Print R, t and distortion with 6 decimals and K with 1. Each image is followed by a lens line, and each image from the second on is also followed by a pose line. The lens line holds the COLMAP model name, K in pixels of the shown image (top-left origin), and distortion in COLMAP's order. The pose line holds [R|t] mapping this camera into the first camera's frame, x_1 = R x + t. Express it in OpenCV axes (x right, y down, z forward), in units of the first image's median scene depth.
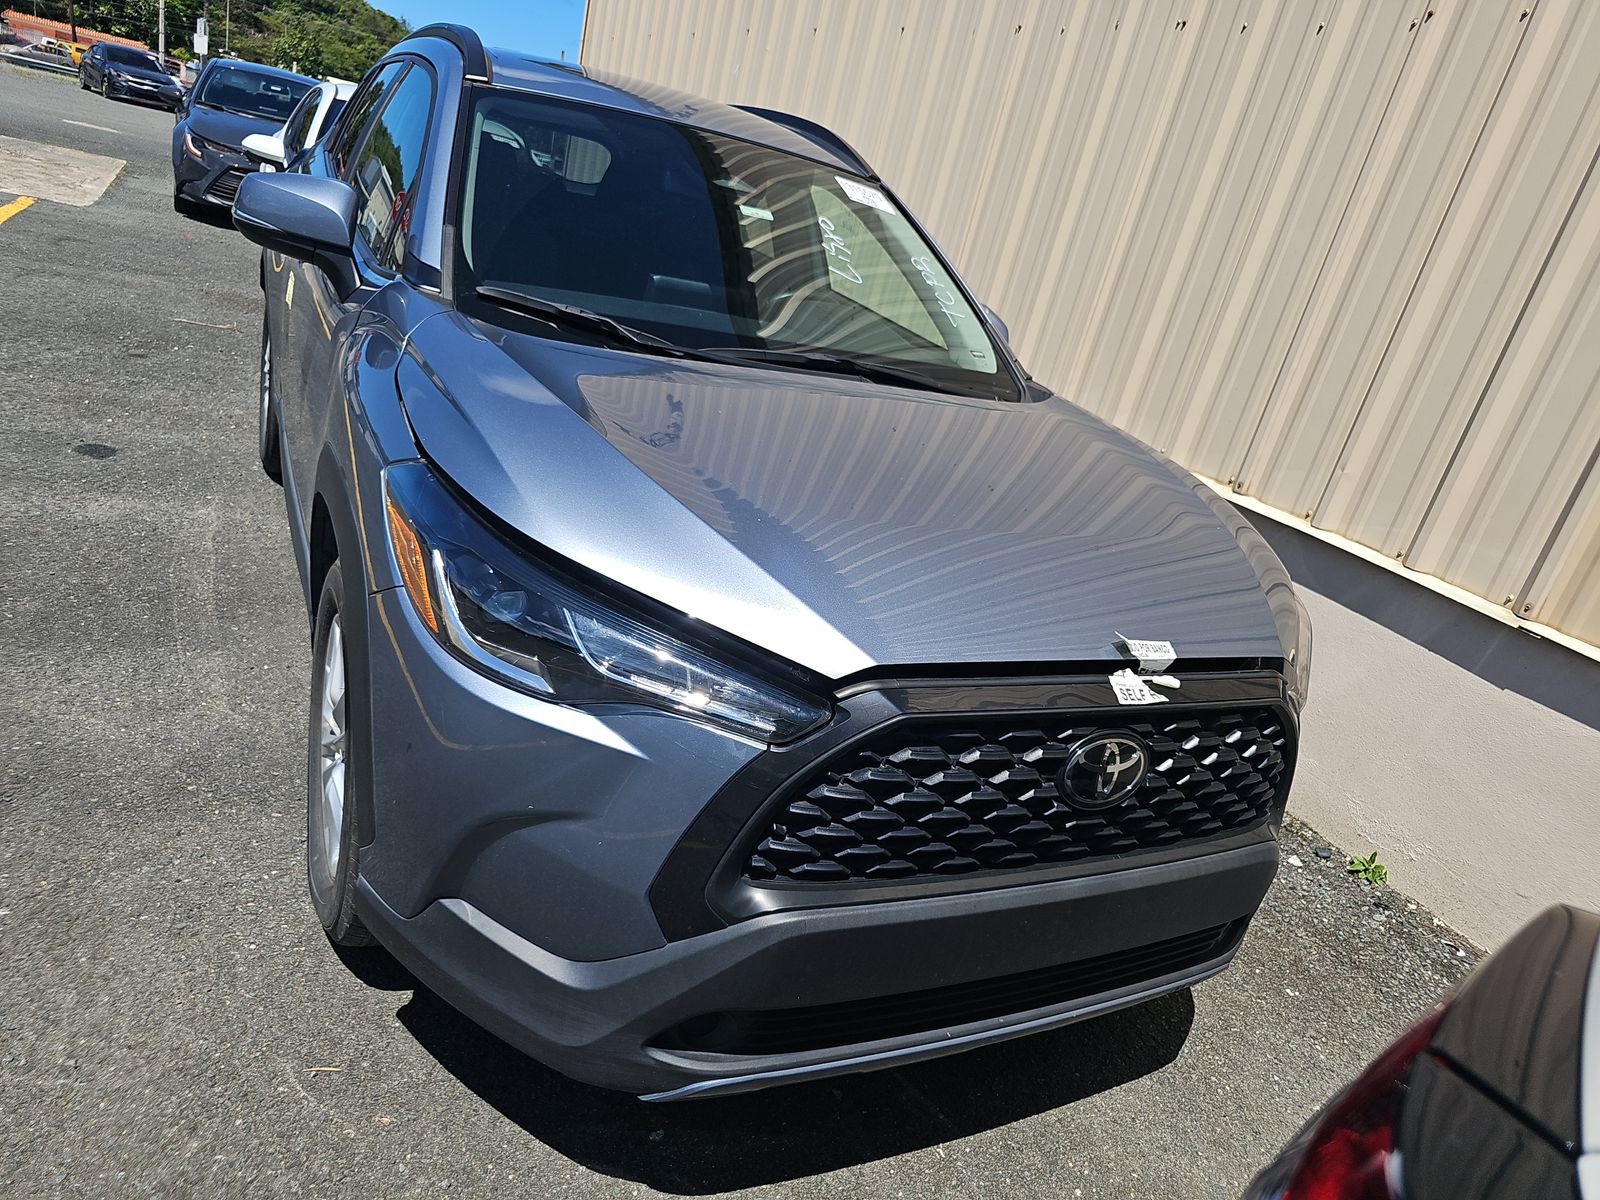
lens RADIAL K [[1077.5, 0, 795.8], [0, 1077.5, 585.5], [0, 0, 1]] dist [0.014356, -0.001237]
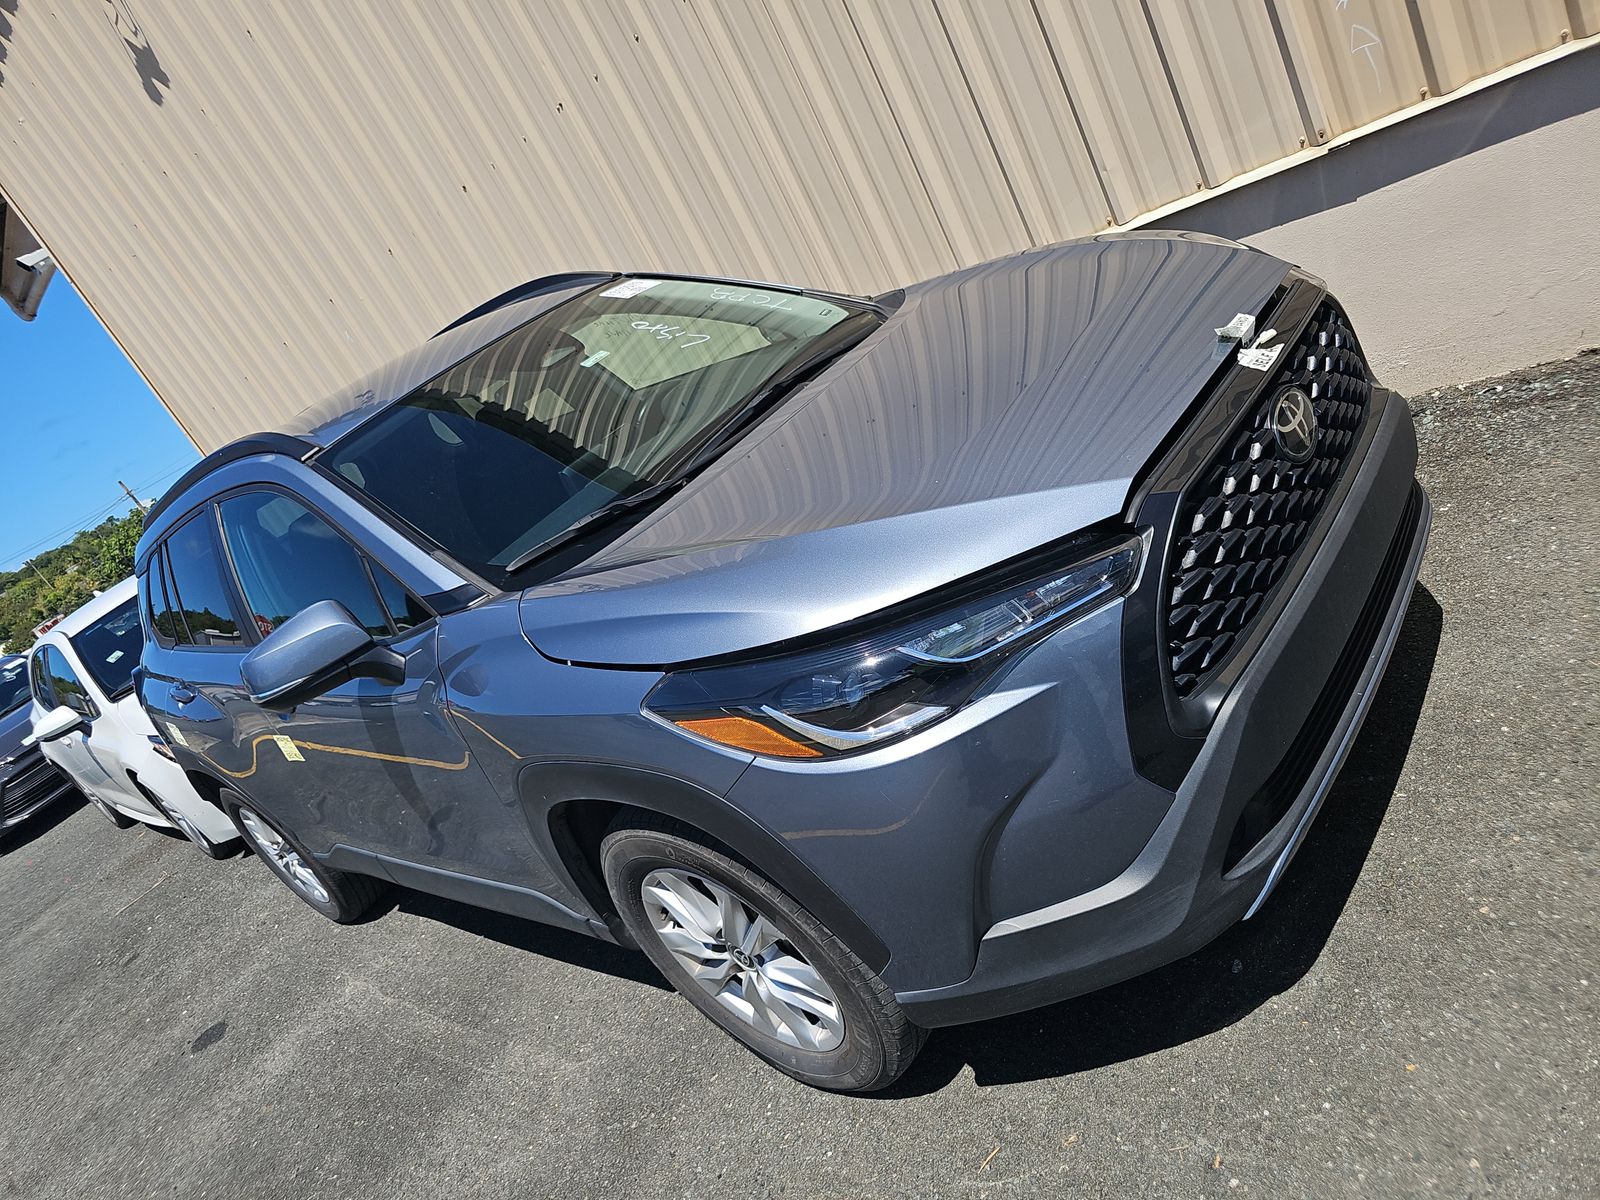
lens RADIAL K [[1057.4, 0, 800.0], [0, 1057.4, 600.0], [0, 0, 1]] dist [0.035144, -0.028293]
pose [[0.690244, -0.715758, 0.106089, -0.228208], [0.718852, 0.695054, 0.012319, -0.062463], [-0.082555, 0.067759, 0.994280, -0.044592]]
